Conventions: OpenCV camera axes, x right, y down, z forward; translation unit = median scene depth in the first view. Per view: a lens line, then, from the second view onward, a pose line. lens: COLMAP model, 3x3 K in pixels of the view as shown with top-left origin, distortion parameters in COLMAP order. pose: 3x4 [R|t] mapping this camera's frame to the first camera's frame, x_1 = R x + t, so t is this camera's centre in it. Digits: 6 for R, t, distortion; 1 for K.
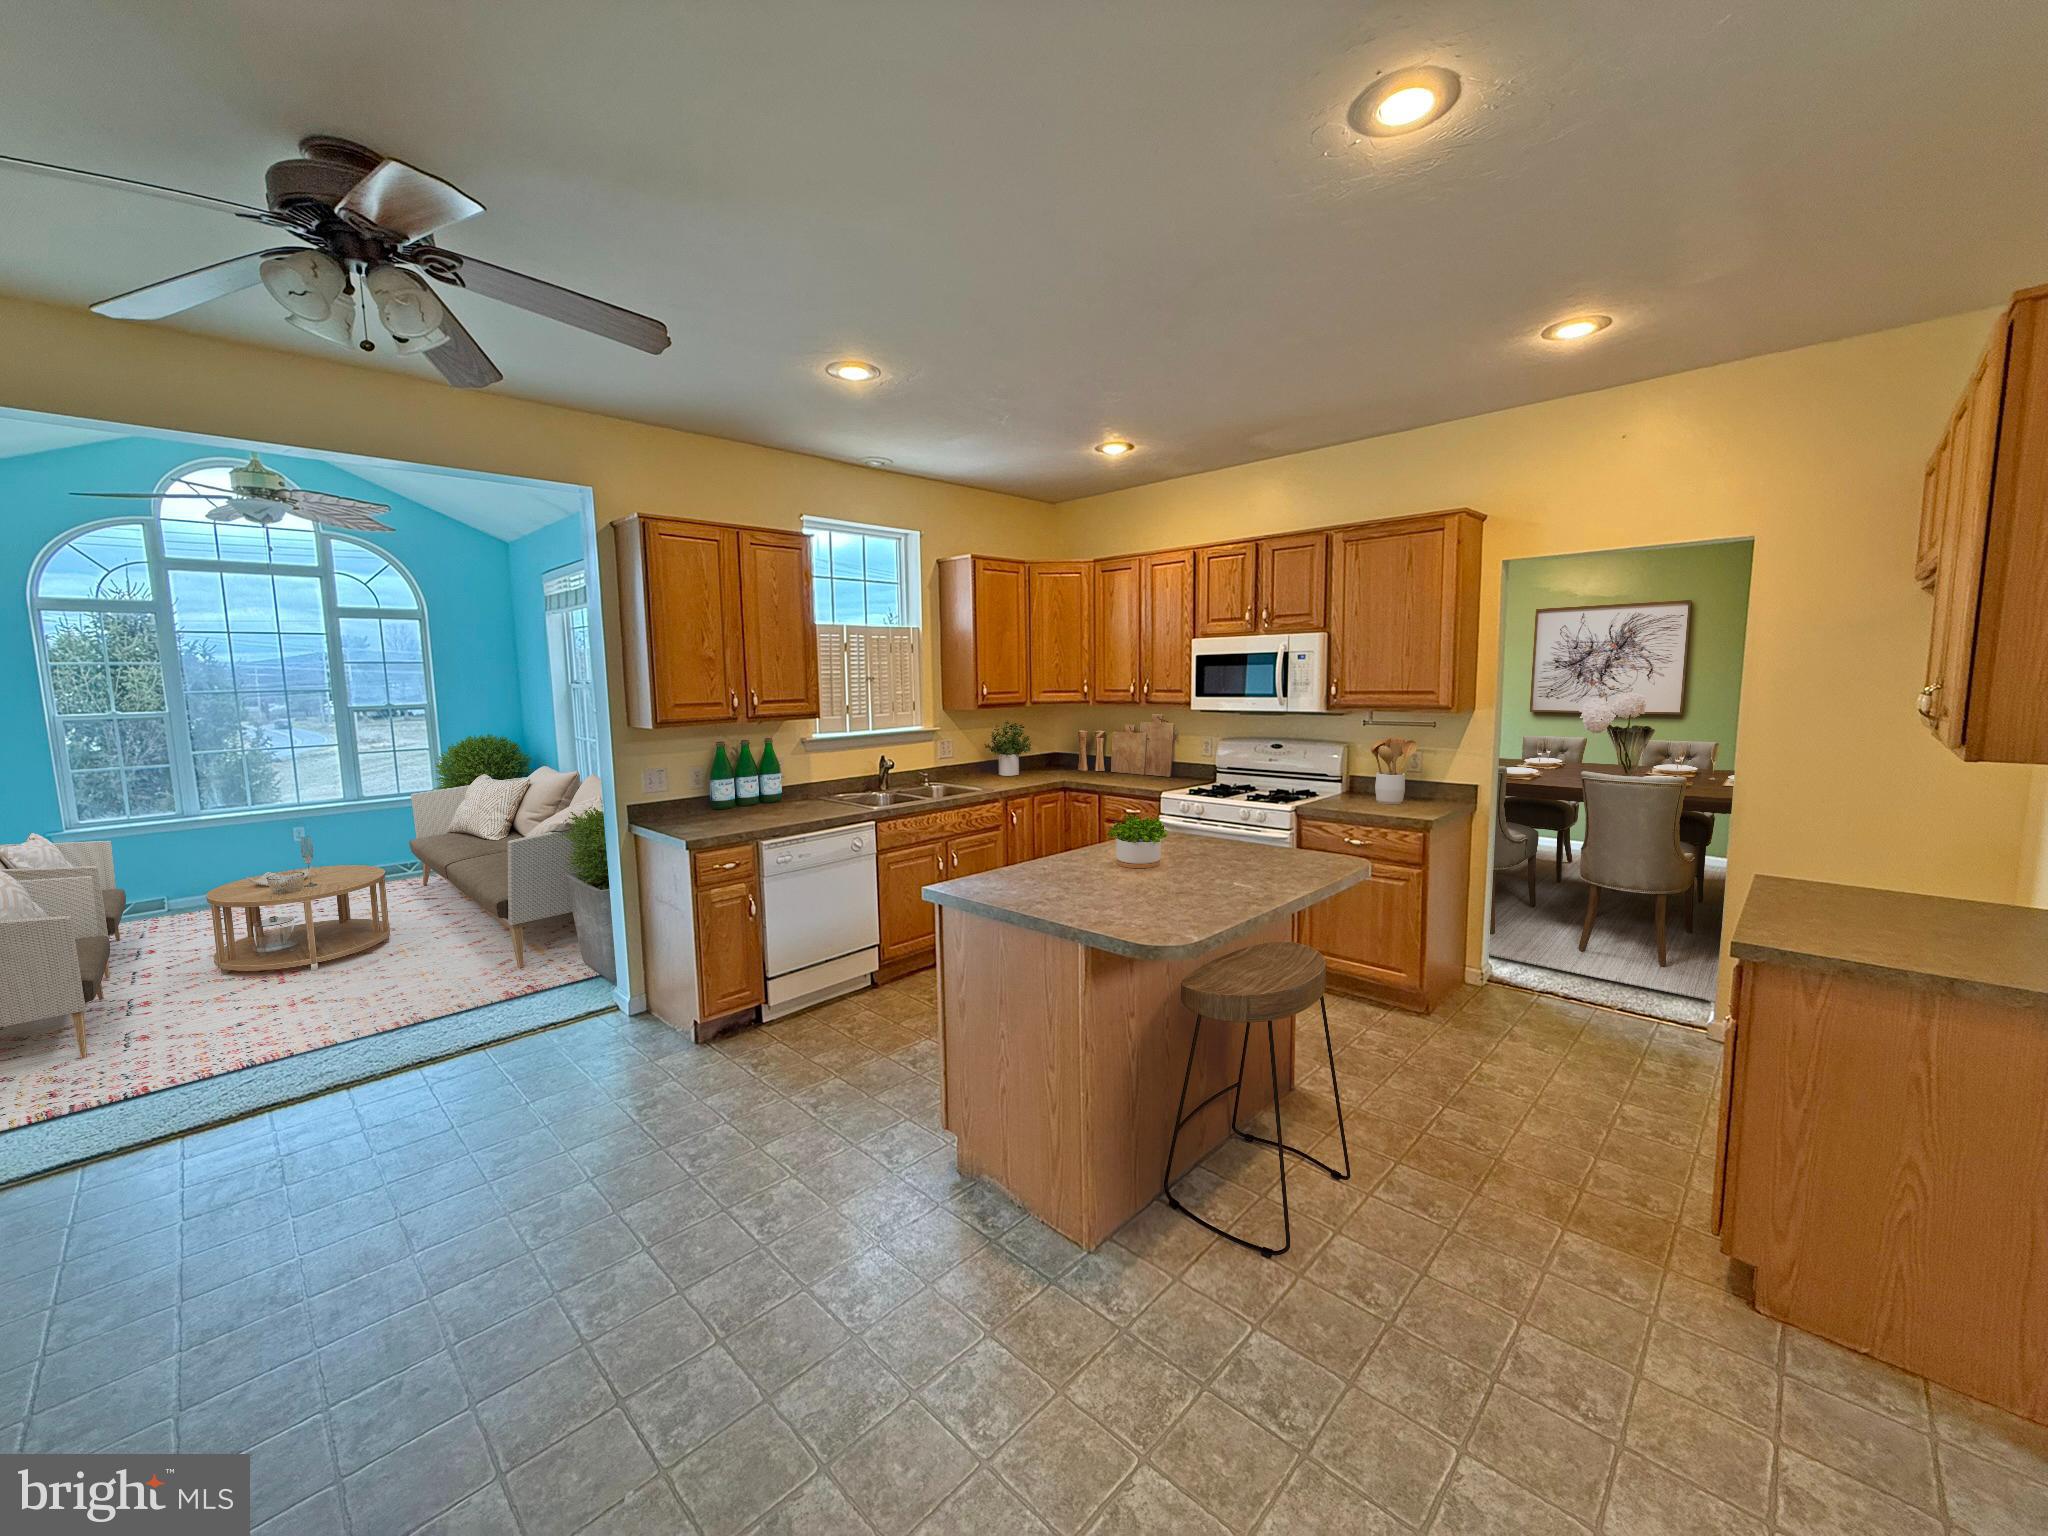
lens RADIAL K [[815.0, 0, 1021.1], [0, 815.0, 765.7], [0, 0, 1]] dist [-0.000366, -0.000324]
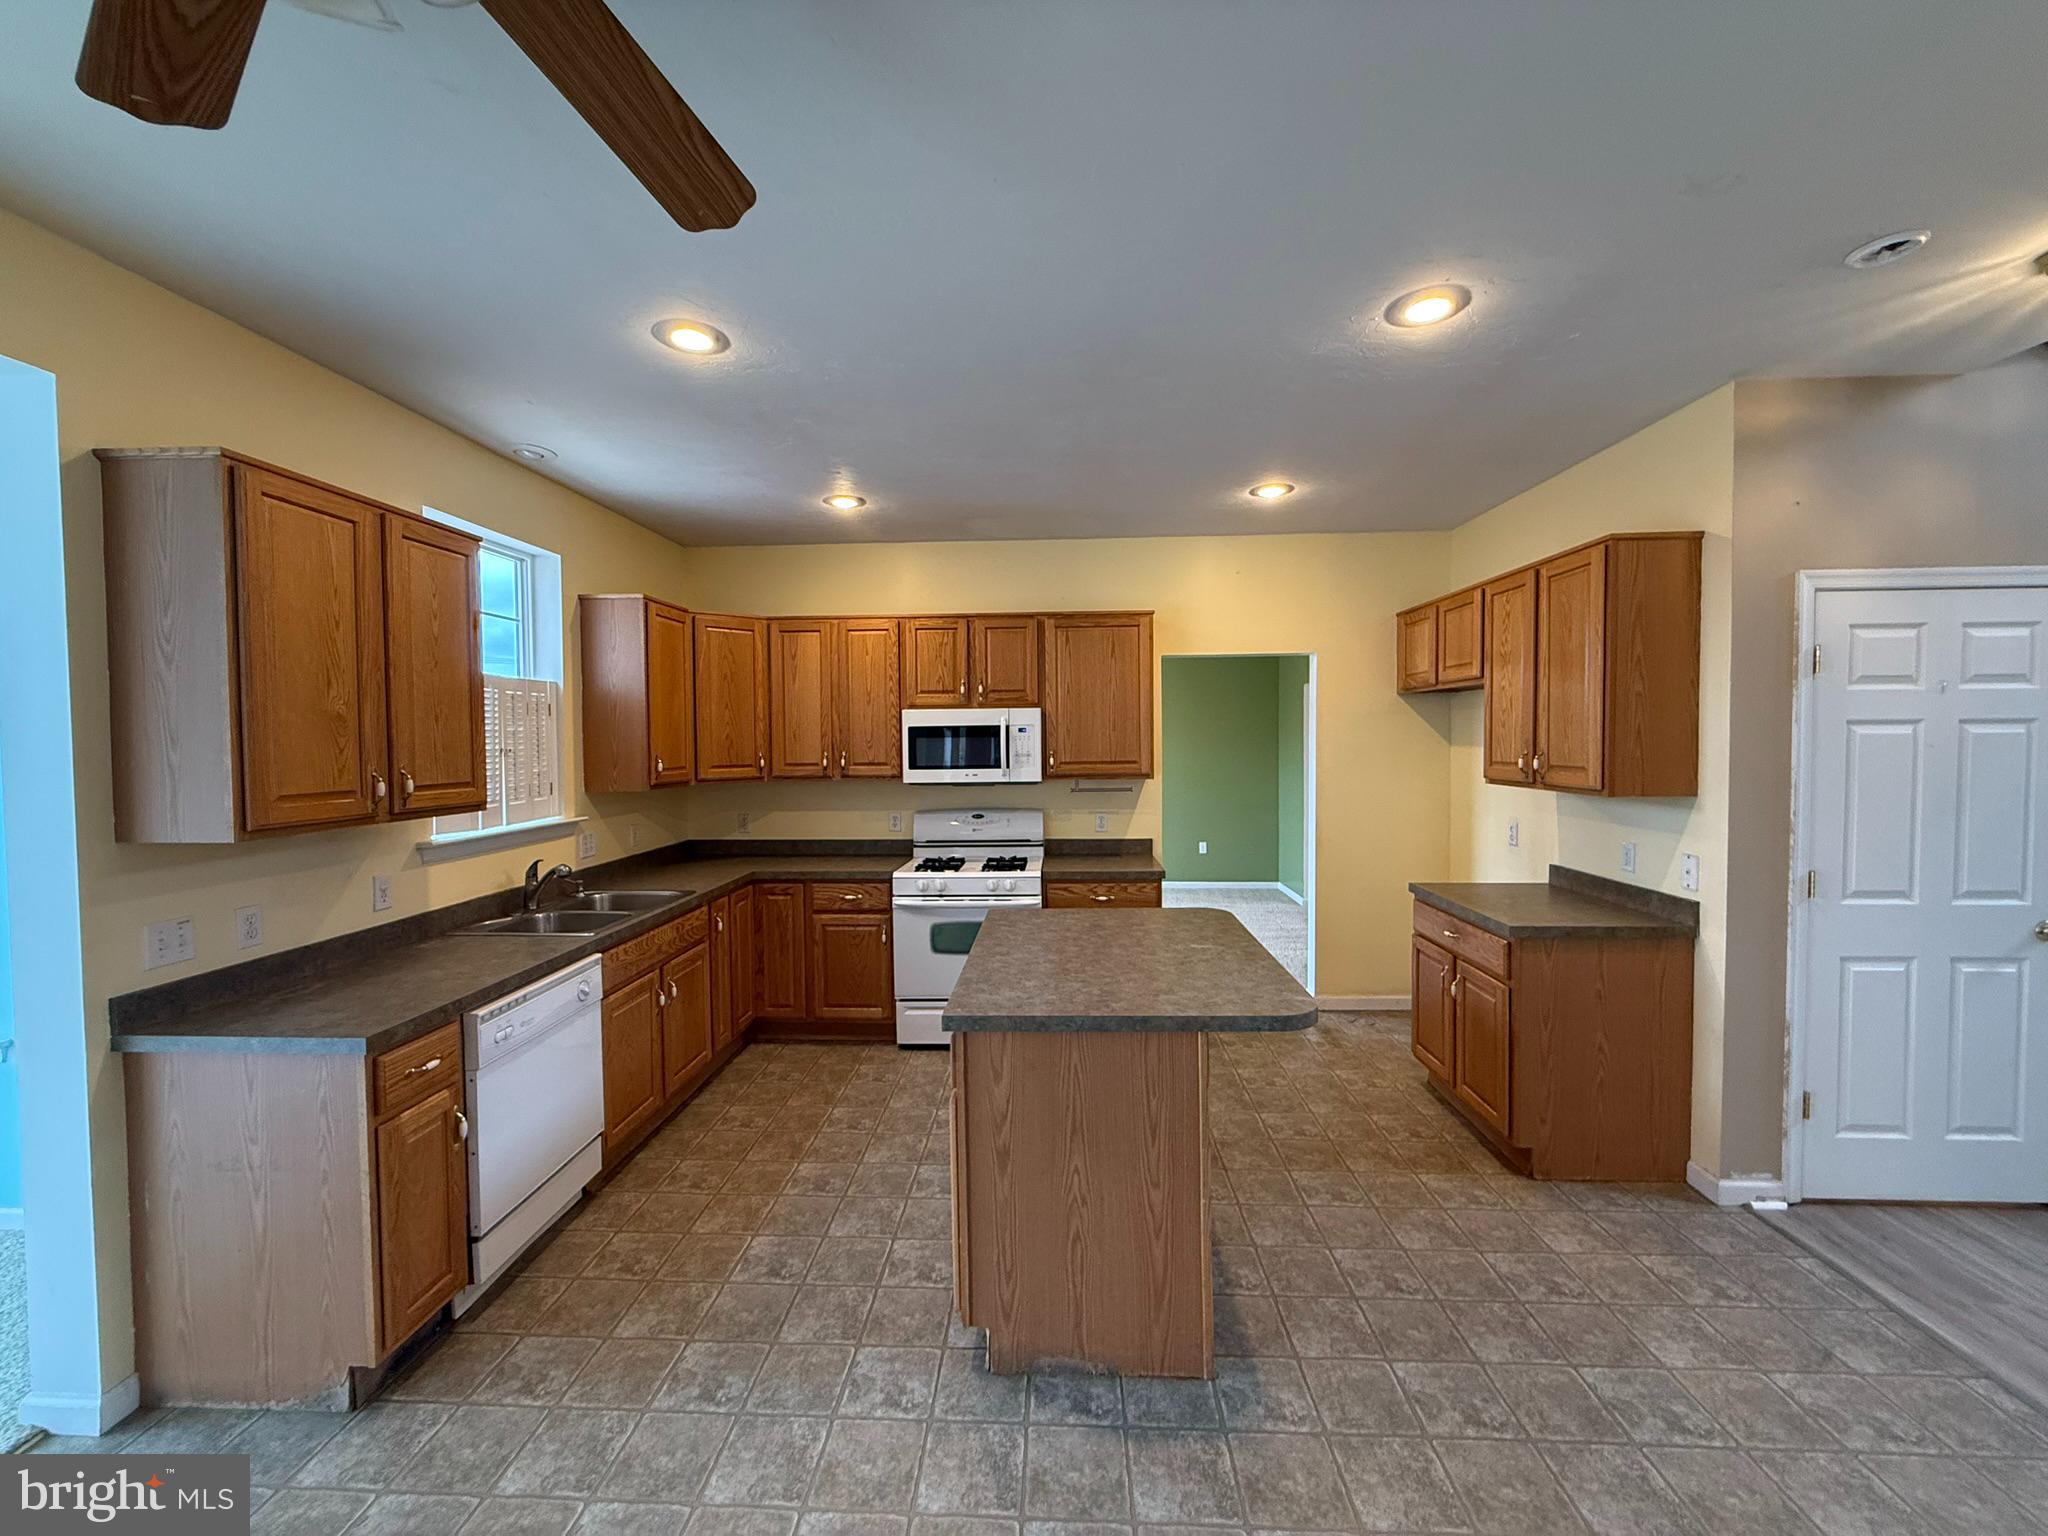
lens RADIAL K [[815.0, 0, 1017.0], [0, 815.0, 763.5], [0, 0, 1]] dist [-0.000366, -0.000324]
pose [[0.748251, -0.010762, 0.663328, -0.367723], [0.072414, 0.995219, -0.065539, -0.021529], [-0.659452, 0.097074, 0.745453, 0.220769]]
